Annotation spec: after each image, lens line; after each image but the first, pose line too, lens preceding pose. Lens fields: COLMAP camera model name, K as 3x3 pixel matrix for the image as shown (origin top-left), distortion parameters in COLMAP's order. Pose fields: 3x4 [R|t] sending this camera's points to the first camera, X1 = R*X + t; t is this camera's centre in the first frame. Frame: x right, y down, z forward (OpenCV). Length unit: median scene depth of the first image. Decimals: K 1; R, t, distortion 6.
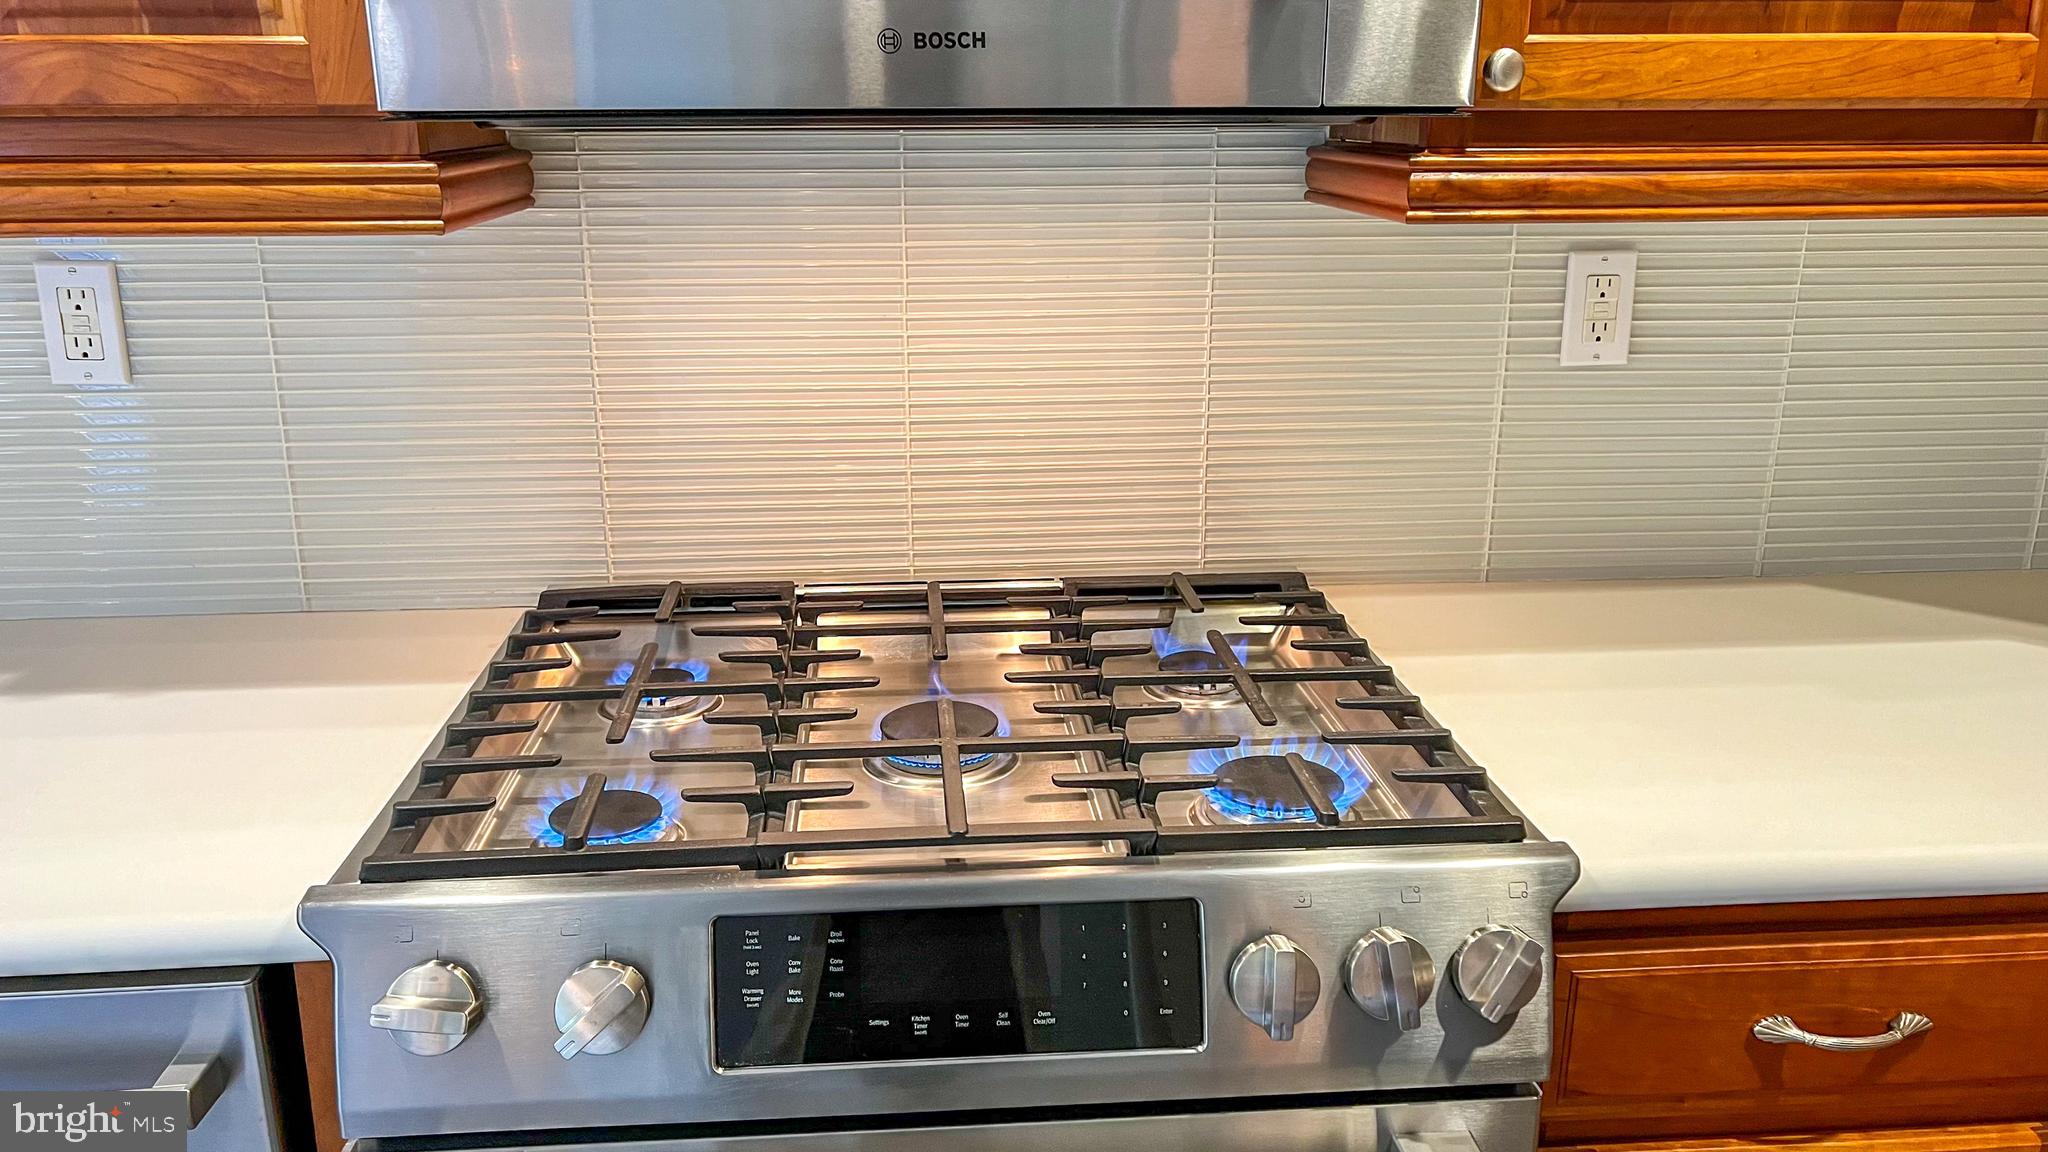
lens RADIAL K [[1562.5, 0, 1023.4], [0, 1562.5, 574.3], [0, 0, 1]] dist [-0.011895, 0.013977]
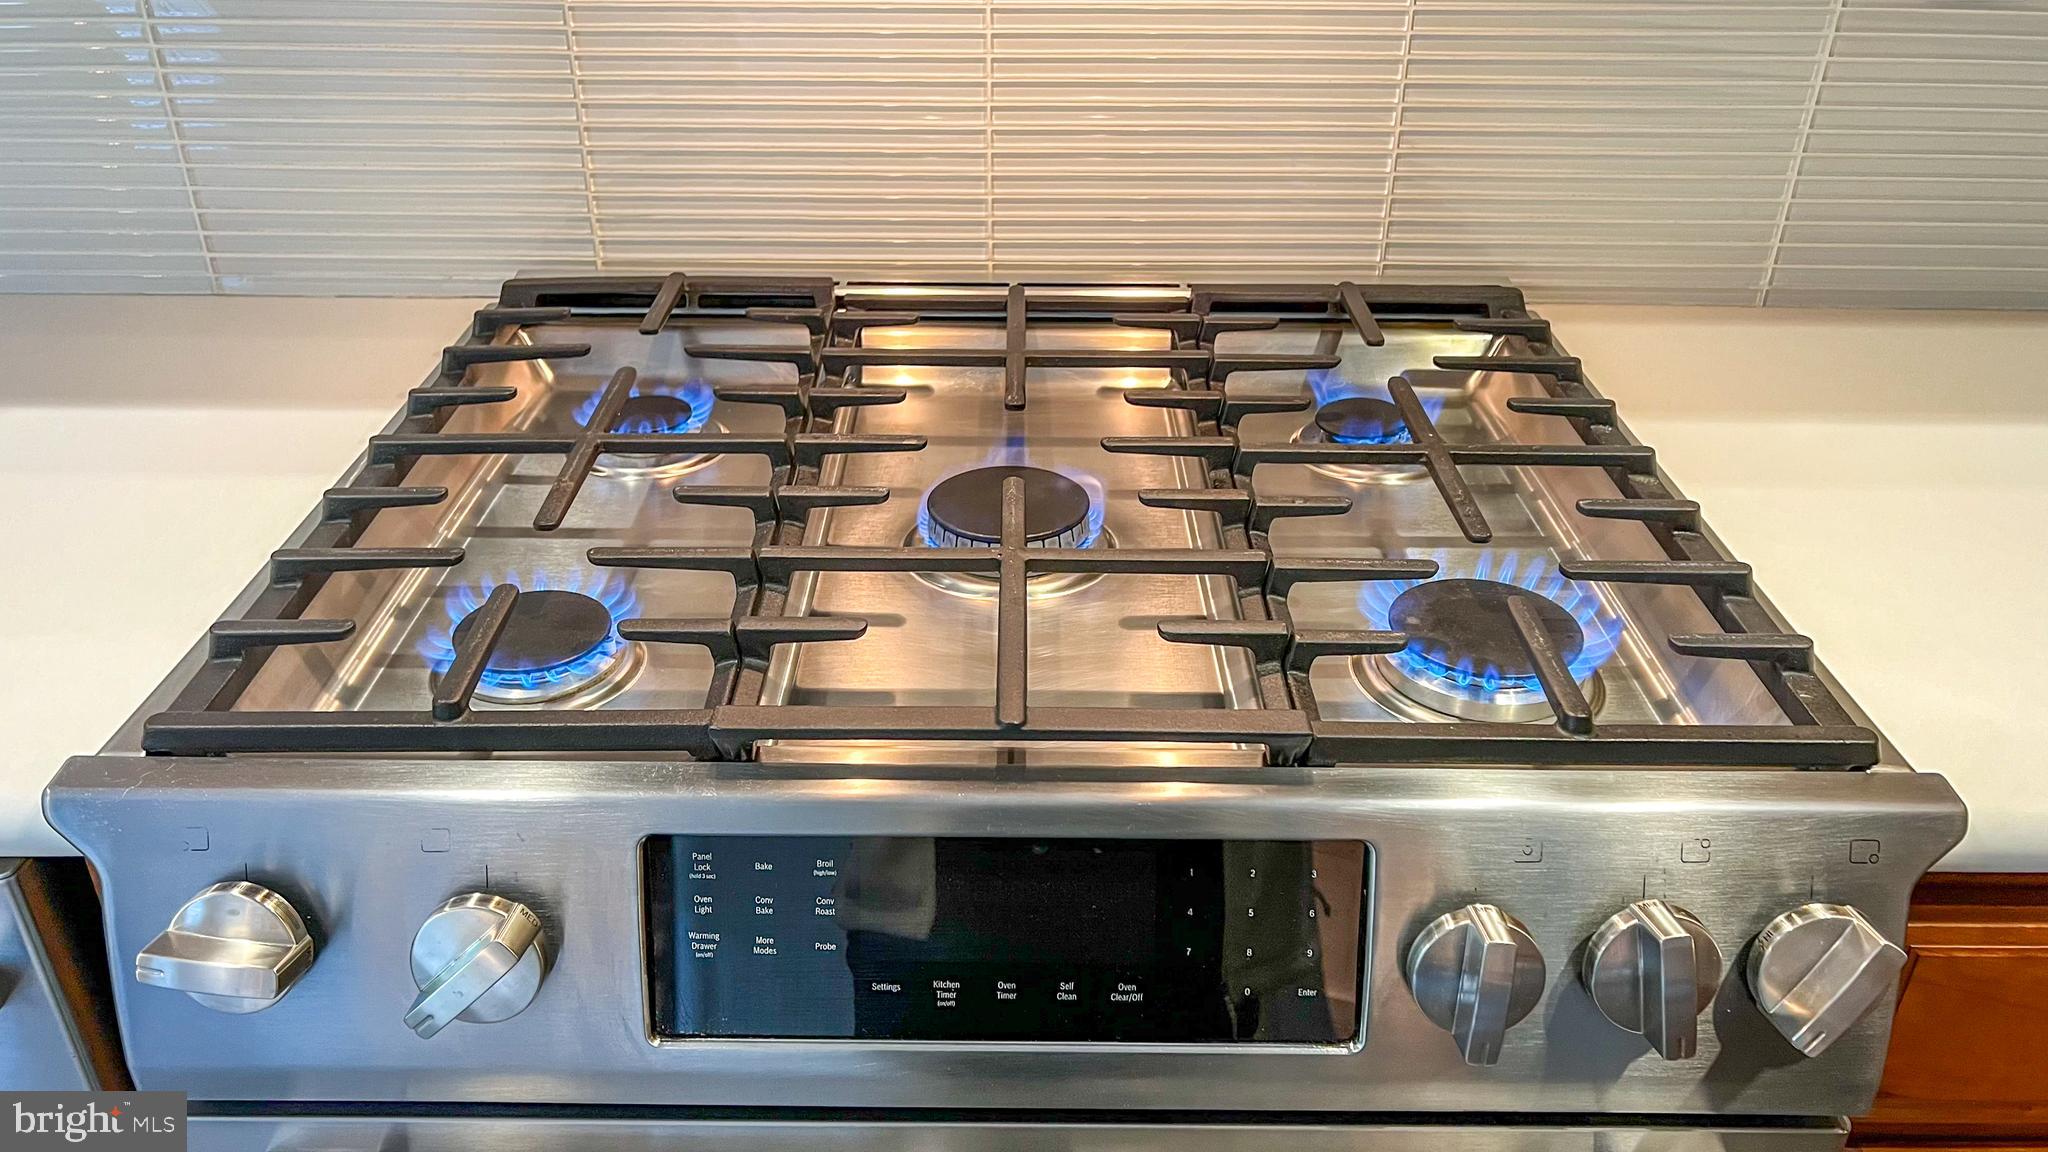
lens RADIAL K [[1562.5, 0, 1018.9], [0, 1562.5, 582.2], [0, 0, 1]] dist [-0.011895, 0.013977]
pose [[0.996127, 0.050575, -0.071921, 0.005401], [-0.032448, 0.971719, 0.233901, -0.041937], [0.081717, -0.230661, 0.969597, 0.317501]]
